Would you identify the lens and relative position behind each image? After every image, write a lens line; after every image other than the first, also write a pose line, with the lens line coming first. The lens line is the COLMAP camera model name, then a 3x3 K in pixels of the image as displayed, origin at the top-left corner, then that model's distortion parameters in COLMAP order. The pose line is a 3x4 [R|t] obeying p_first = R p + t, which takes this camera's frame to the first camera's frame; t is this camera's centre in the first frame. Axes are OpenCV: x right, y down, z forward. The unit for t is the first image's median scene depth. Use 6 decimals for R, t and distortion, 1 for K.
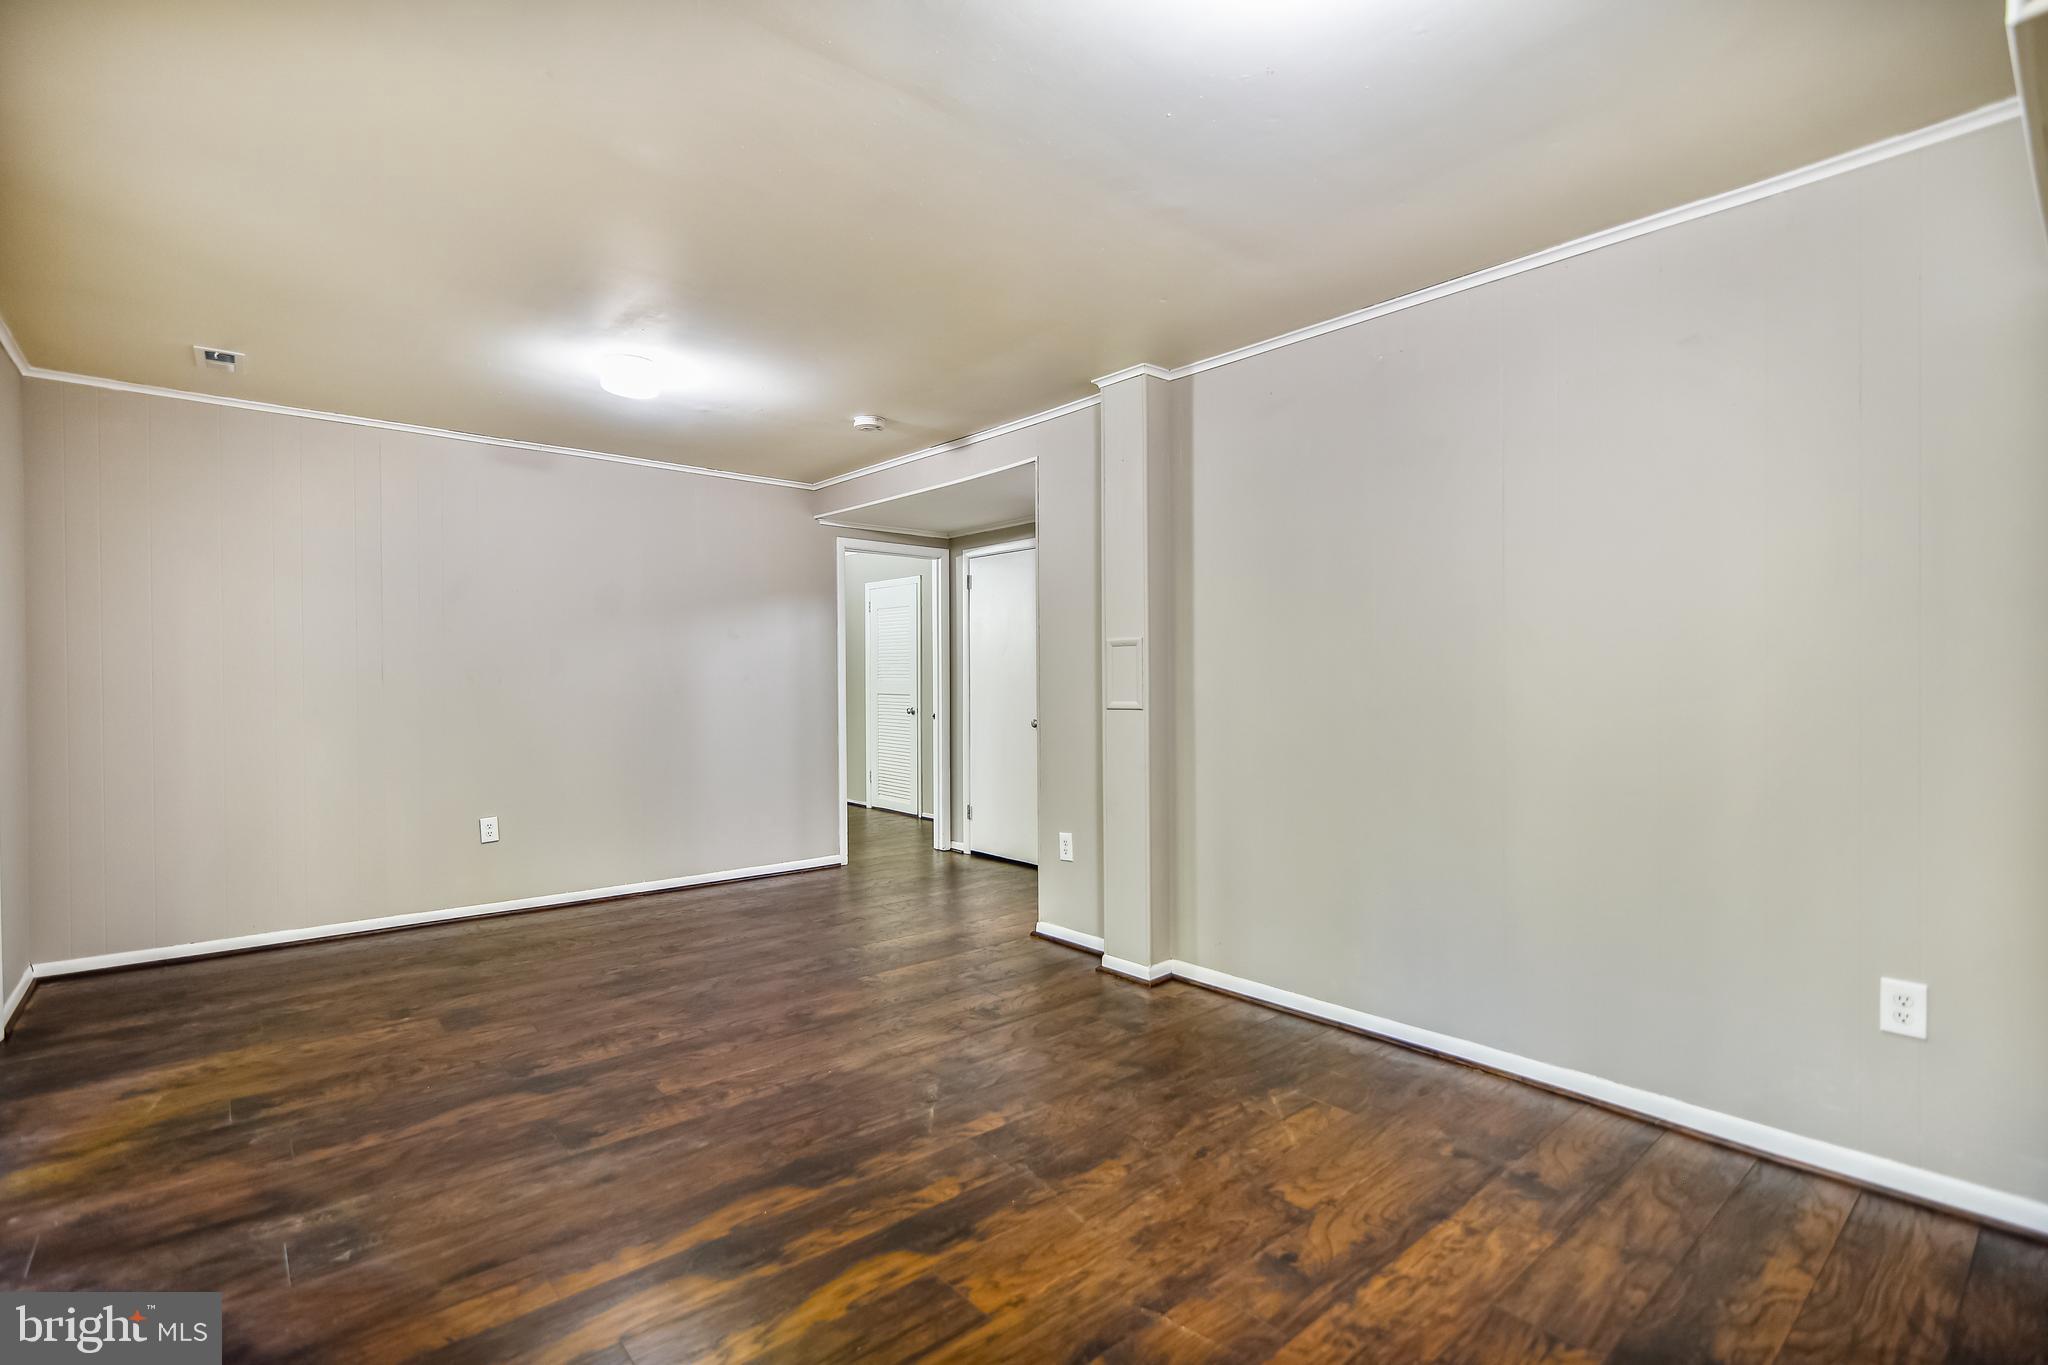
lens RADIAL K [[948.2, 0, 1007.2], [0, 948.2, 684.9], [0, 0, 1]] dist [-0.005030, 0.001212]
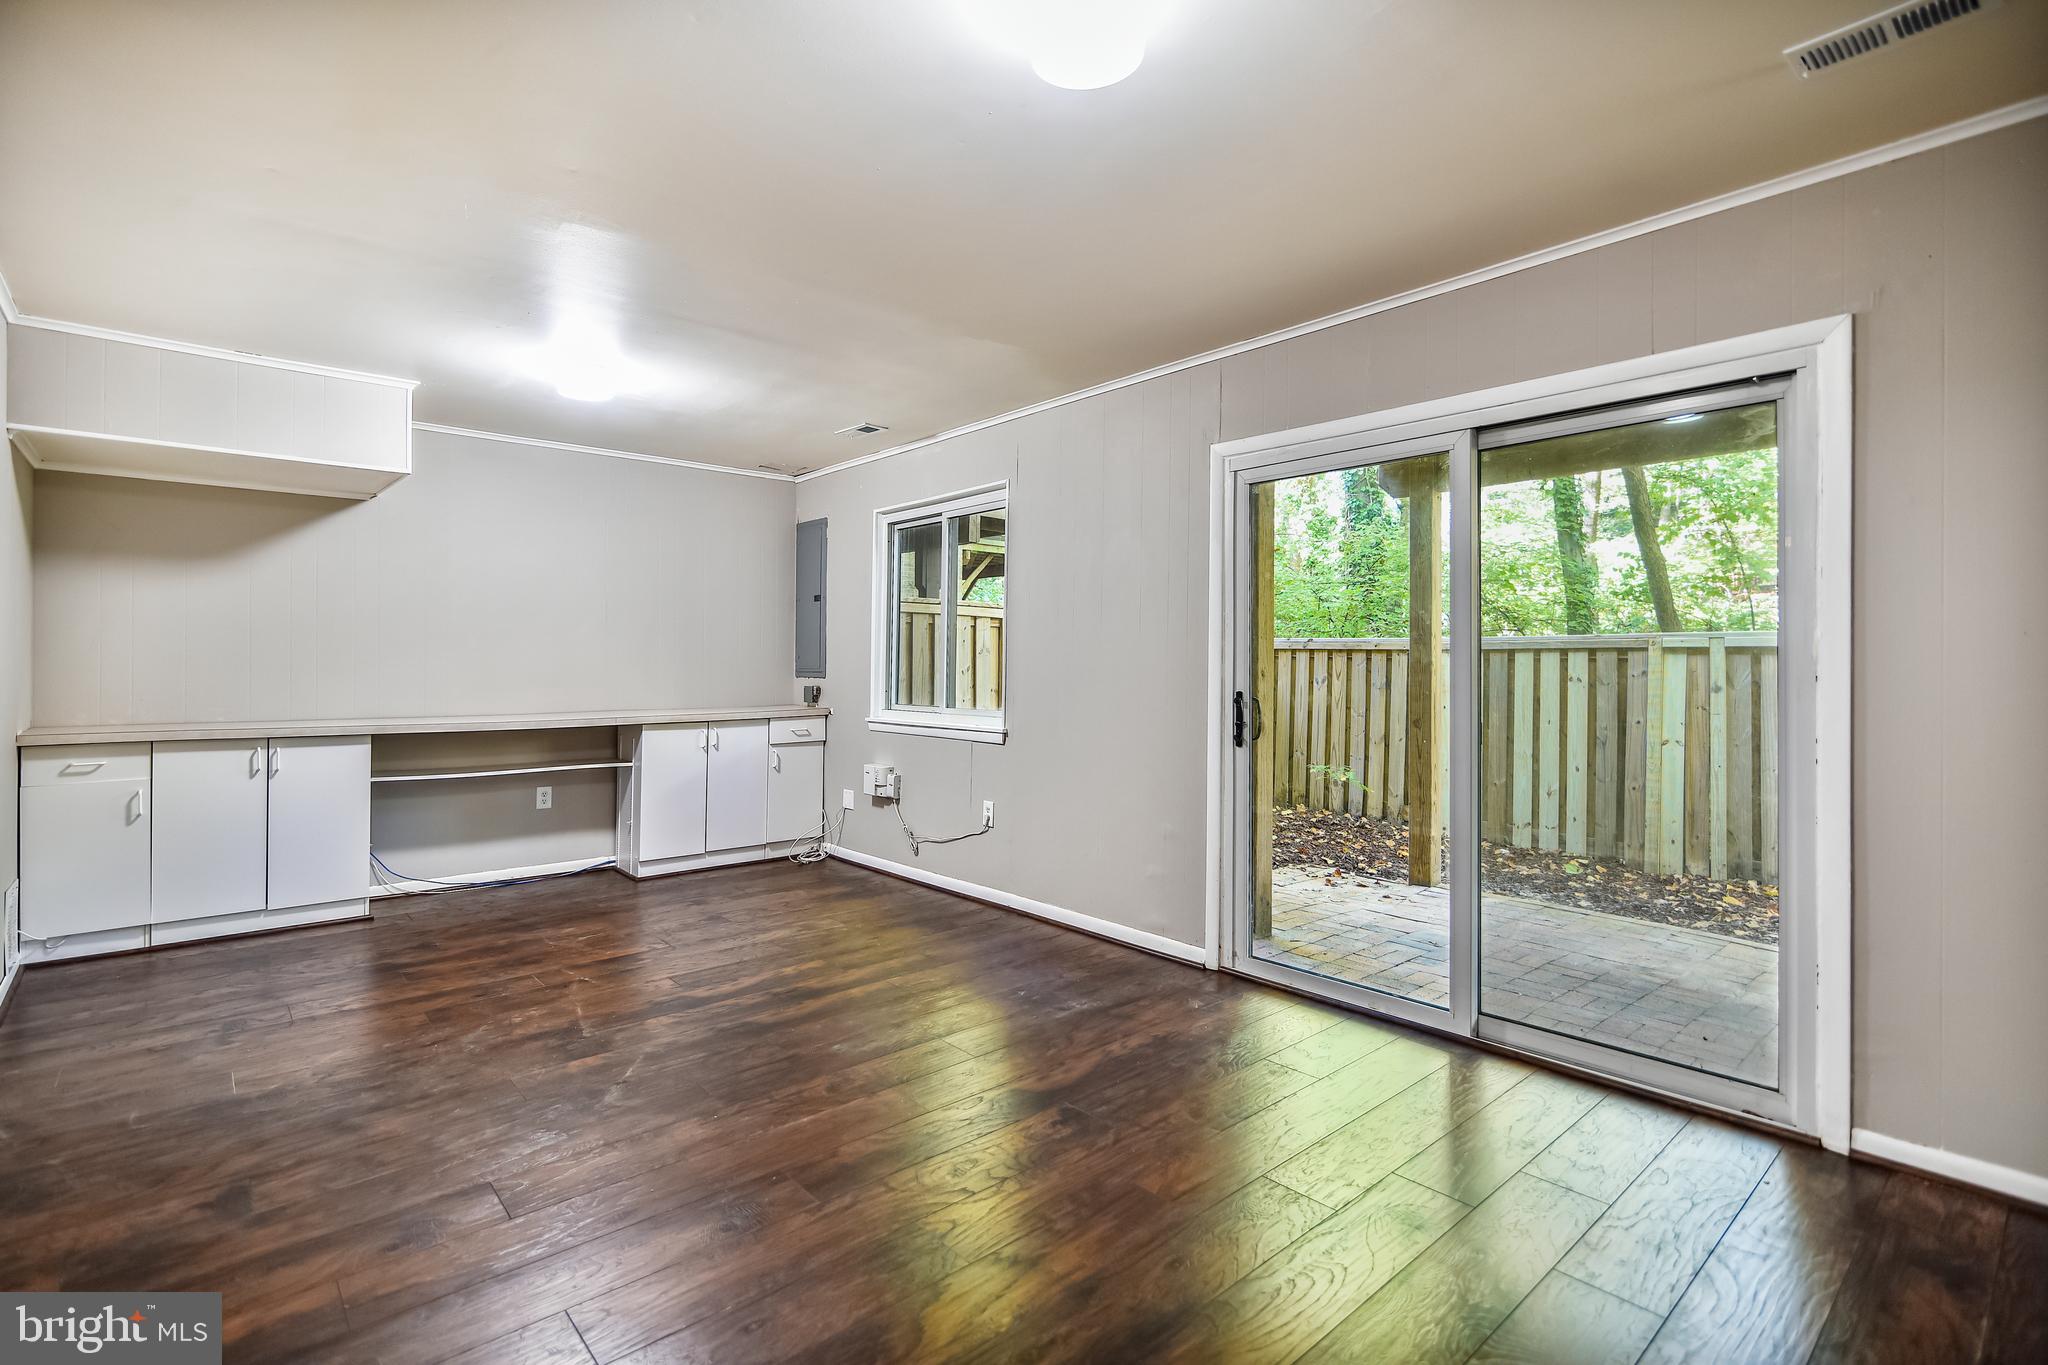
lens RADIAL K [[948.2, 0, 1019.8], [0, 948.2, 665.3], [0, 0, 1]] dist [-0.005030, 0.001212]
pose [[-0.999618, -0.000374, -0.027643, -0.504302], [-0.000495, 0.999990, 0.004374, -0.009746], [0.027641, 0.004386, -0.999608, 2.141064]]
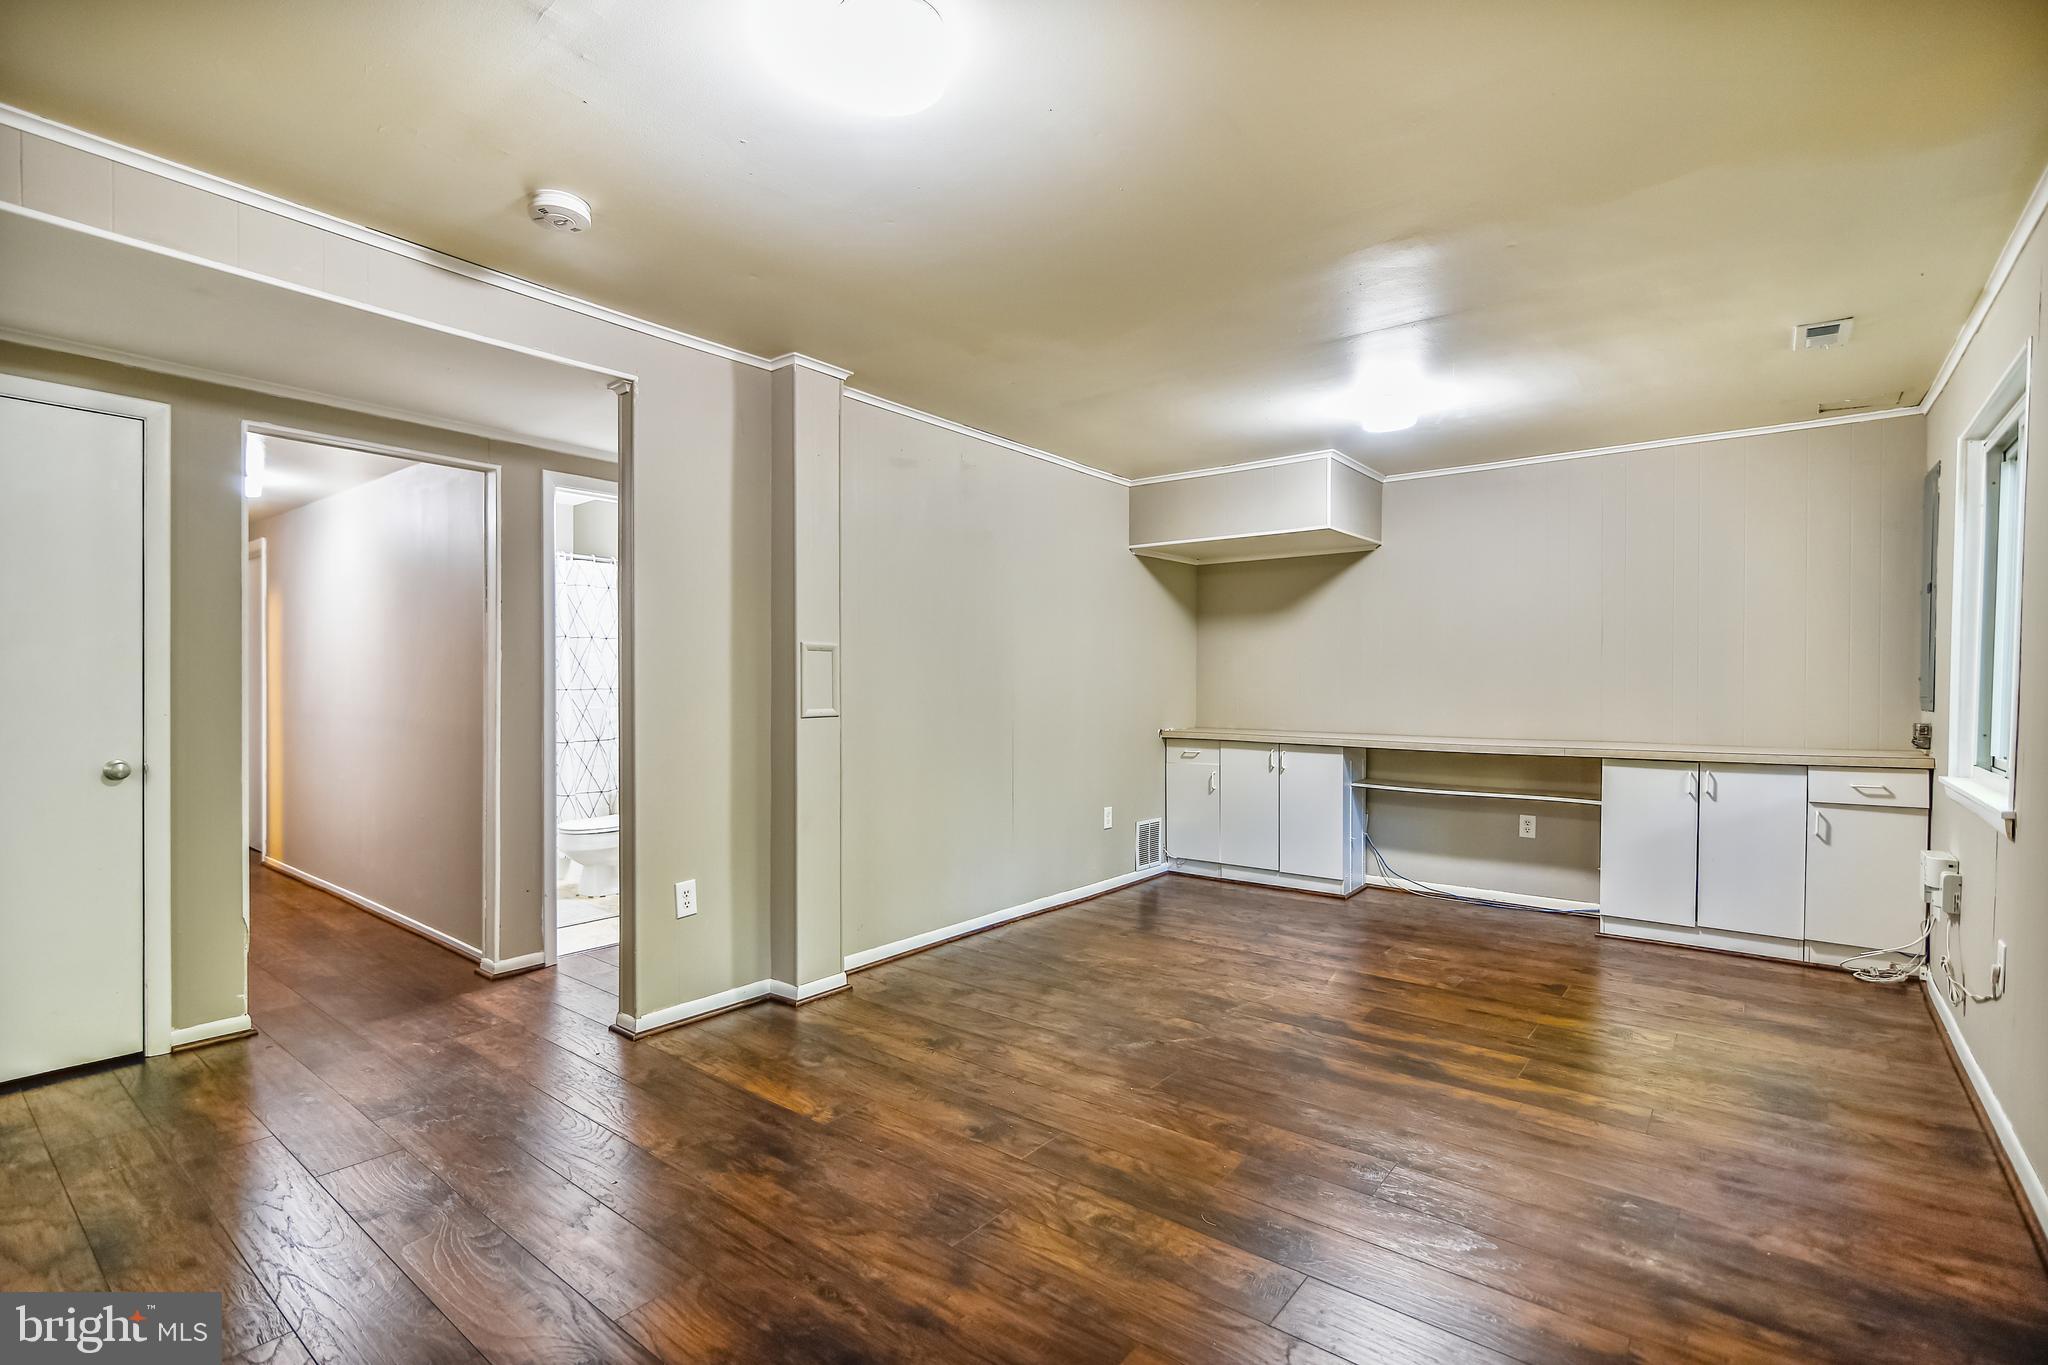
lens RADIAL K [[948.2, 0, 1016.4], [0, 948.2, 697.3], [0, 0, 1]] dist [-0.005030, 0.001212]
pose [[-0.197685, -0.010668, 0.980208, -1.279010], [0.000103, 0.999941, 0.010903, -0.006775], [-0.980266, 0.002256, -0.197672, 1.497700]]
